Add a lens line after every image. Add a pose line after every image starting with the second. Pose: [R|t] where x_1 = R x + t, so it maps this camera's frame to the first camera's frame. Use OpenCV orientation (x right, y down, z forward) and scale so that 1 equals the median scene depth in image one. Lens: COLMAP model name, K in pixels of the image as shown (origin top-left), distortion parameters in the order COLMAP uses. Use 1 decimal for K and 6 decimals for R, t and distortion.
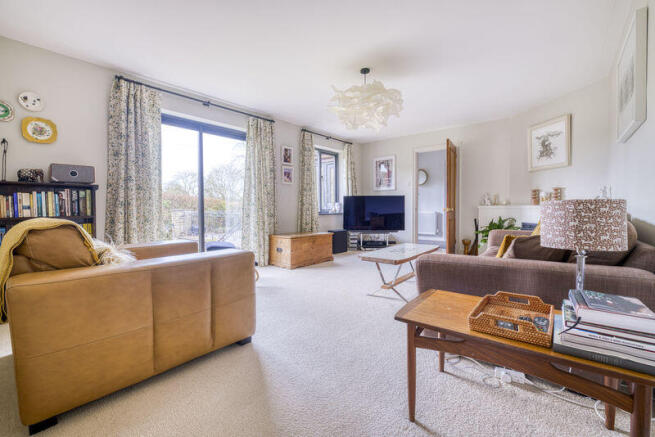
lens RADIAL K [[283.3, 0, 327.7], [0, 283.3, 216.0], [0, 0, 1]] dist [-0.000264, -0.000028]
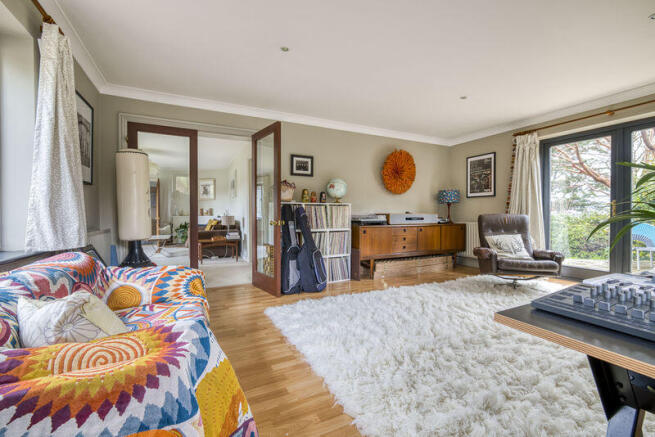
lens RADIAL K [[283.3, 0, 329.2], [0, 283.3, 219.0], [0, 0, 1]] dist [-0.000264, -0.000028]
pose [[0.396353, 0.001633, 0.918097, -0.853086], [0.028829, 0.999483, -0.014223, 0.042276], [-0.917646, 0.032105, 0.396101, -0.736528]]
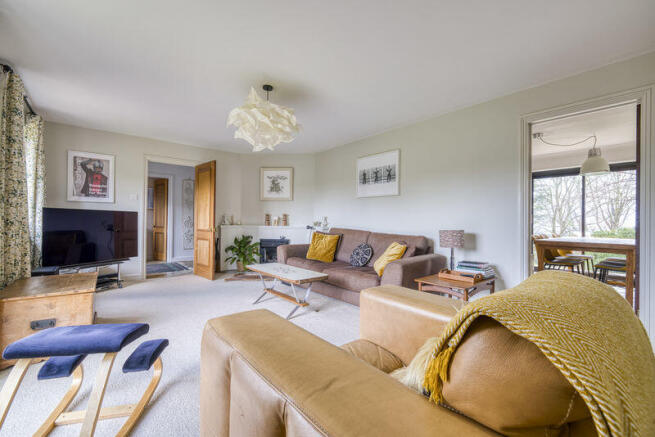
lens RADIAL K [[283.3, 0, 325.9], [0, 283.3, 219.5], [0, 0, 1]] dist [-0.000264, -0.000028]
pose [[0.181817, 0.020496, 0.983119, -0.557065], [0.022230, 0.999442, -0.024947, -0.027657], [-0.983081, 0.026390, 0.181260, 0.475804]]
